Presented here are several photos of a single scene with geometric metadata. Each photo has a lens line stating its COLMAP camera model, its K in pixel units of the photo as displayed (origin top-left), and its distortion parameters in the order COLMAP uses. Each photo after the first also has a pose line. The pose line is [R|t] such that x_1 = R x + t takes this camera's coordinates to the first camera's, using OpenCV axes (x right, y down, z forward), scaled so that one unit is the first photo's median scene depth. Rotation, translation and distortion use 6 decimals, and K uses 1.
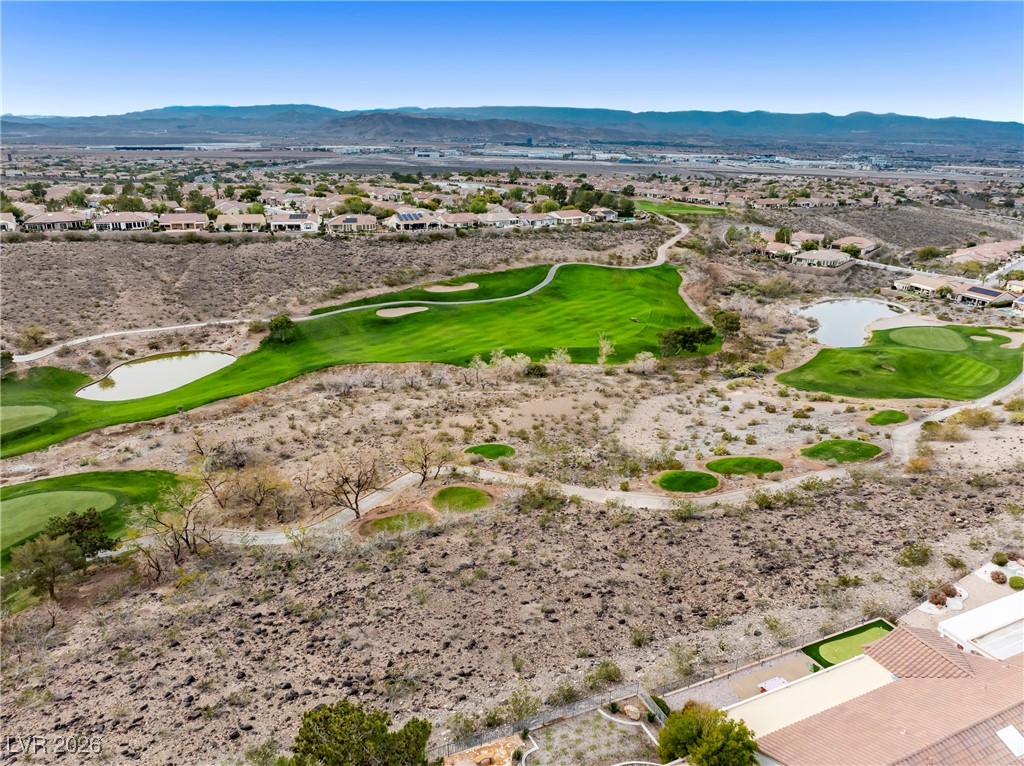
lens RADIAL K [[720.4, 0, 515.1], [0, 720.4, 383.3], [0, 0, 1]] dist [-0.037095, 0.002951]
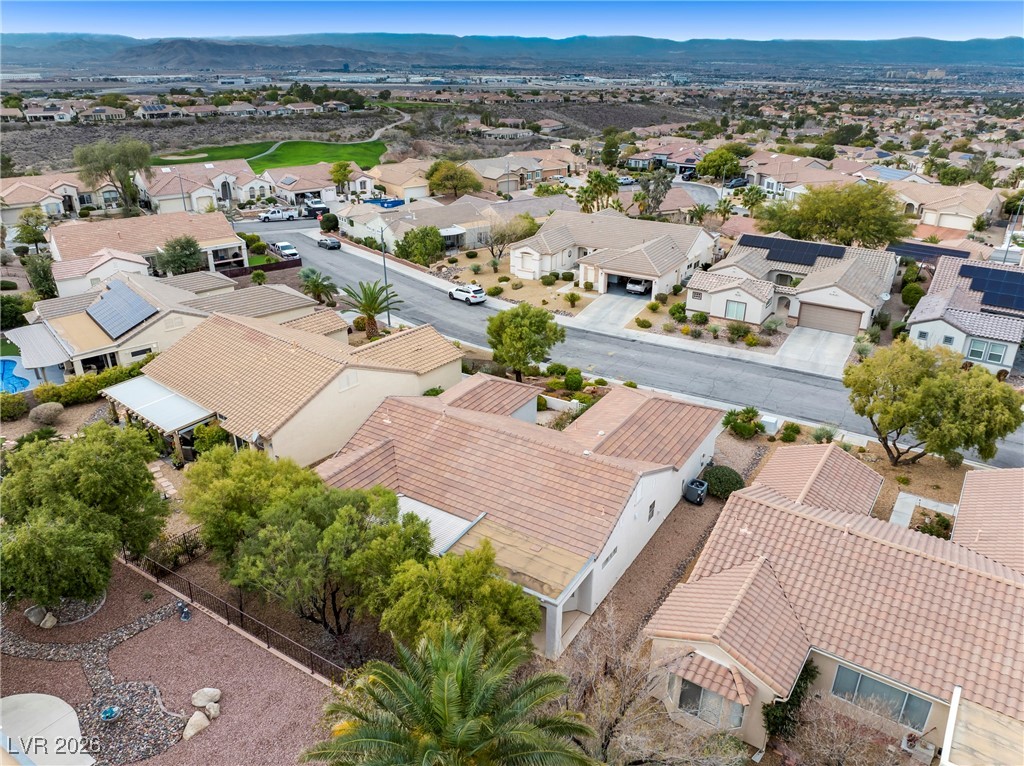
lens RADIAL K [[720.4, 0, 512.3], [0, 720.4, 380.2], [0, 0, 1]] dist [-0.037095, 0.002951]
pose [[0.975552, -0.099681, 0.195864, 0.144660], [0.082226, 0.992044, 0.095333, 0.141059], [-0.203809, -0.076897, 0.975986, -0.283492]]
